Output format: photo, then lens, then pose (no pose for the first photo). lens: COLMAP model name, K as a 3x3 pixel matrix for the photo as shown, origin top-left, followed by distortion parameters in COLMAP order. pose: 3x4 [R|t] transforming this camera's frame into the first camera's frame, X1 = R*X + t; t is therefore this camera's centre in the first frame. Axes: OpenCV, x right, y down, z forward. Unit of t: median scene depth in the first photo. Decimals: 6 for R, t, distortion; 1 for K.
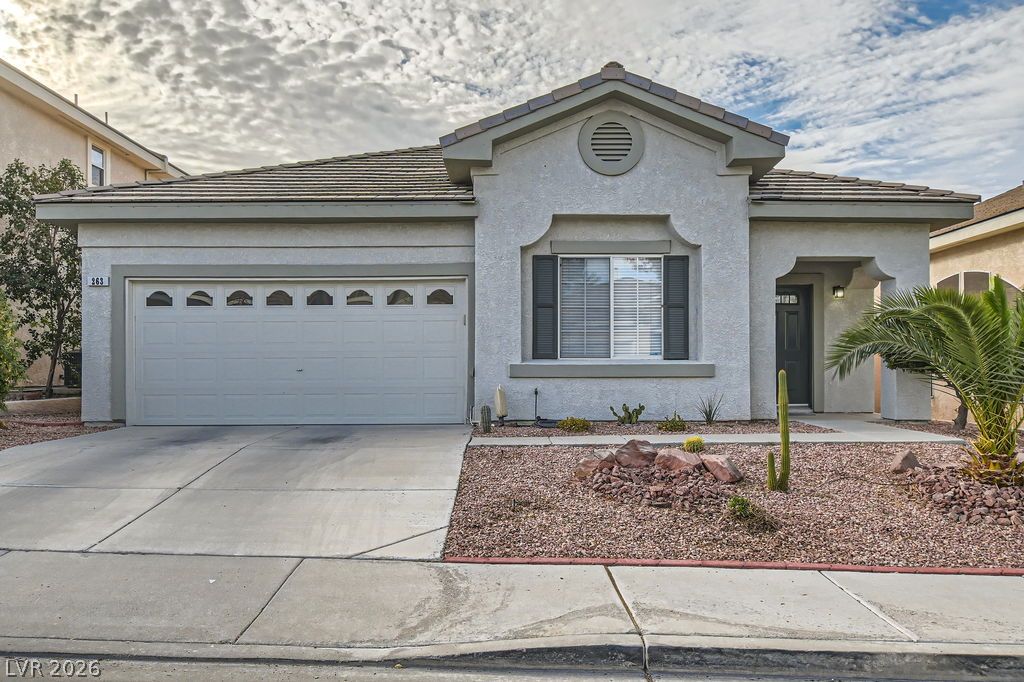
lens RADIAL K [[794.5, 0, 509.5], [0, 794.5, 347.9], [0, 0, 1]] dist [-0.008383, -0.006897]
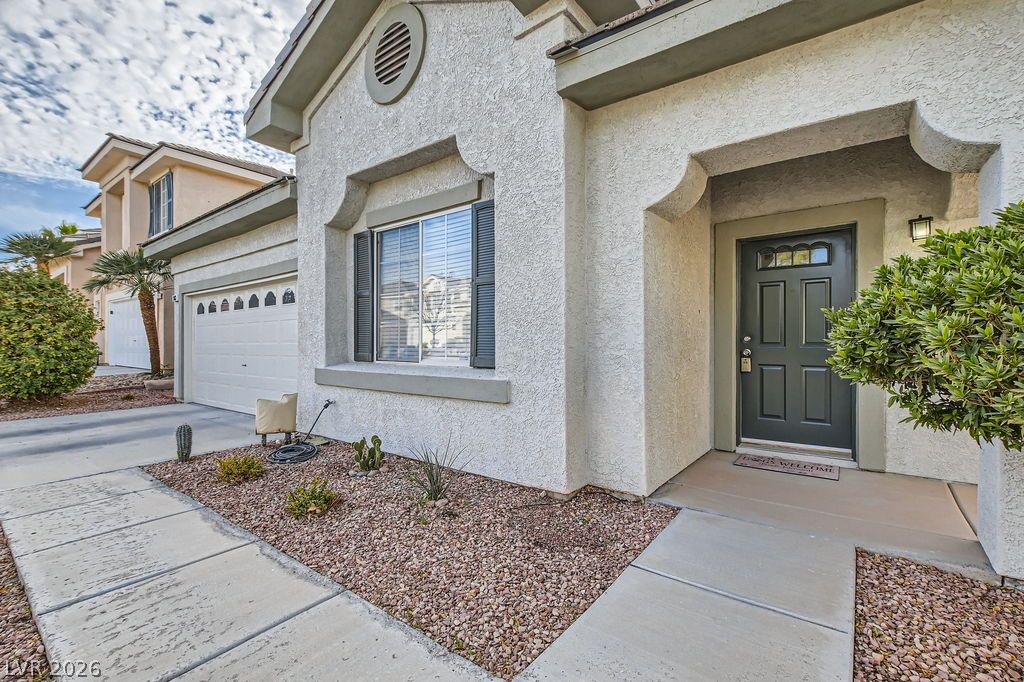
lens RADIAL K [[446.6, 0, 514.6], [0, 446.6, 335.1], [0, 0, 1]] dist [-0.001311, 0.002150]
pose [[0.802676, -0.009697, -0.596337, 0.434873], [0.016783, 0.999839, 0.006331, -0.013216], [0.596179, -0.015090, 0.802710, 0.729547]]
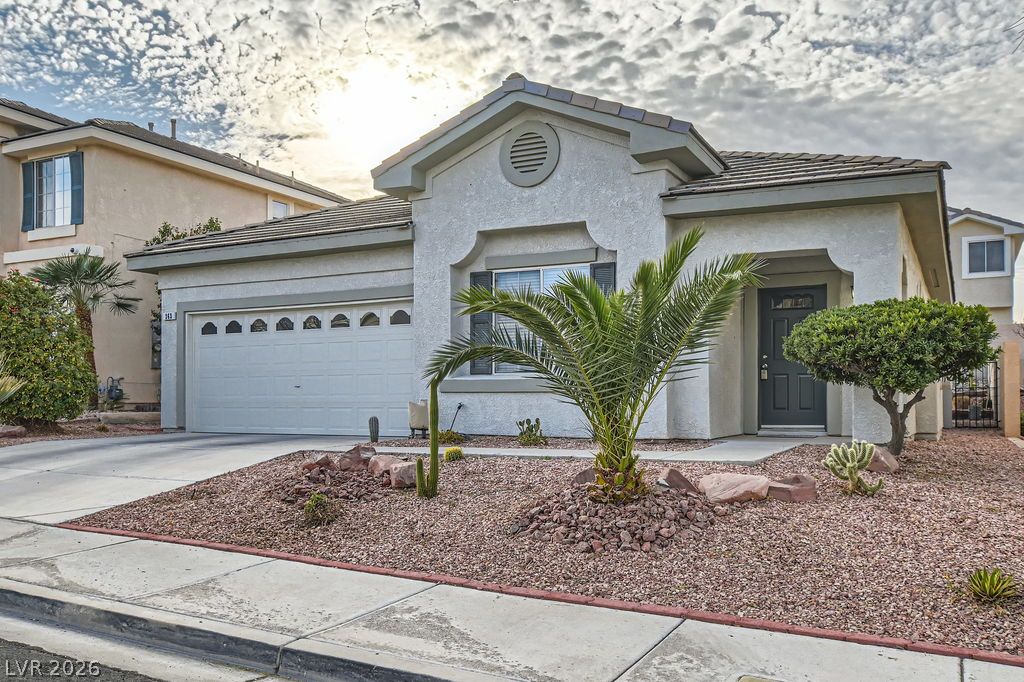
lens RADIAL K [[876.6, 0, 490.7], [0, 876.6, 383.1], [0, 0, 1]] dist [-0.032582, 0.020494]
pose [[0.885607, -0.006443, -0.464391, 0.573704], [0.017359, 0.999664, 0.019235, 0.003792], [0.464111, -0.025097, 0.885421, 0.014192]]
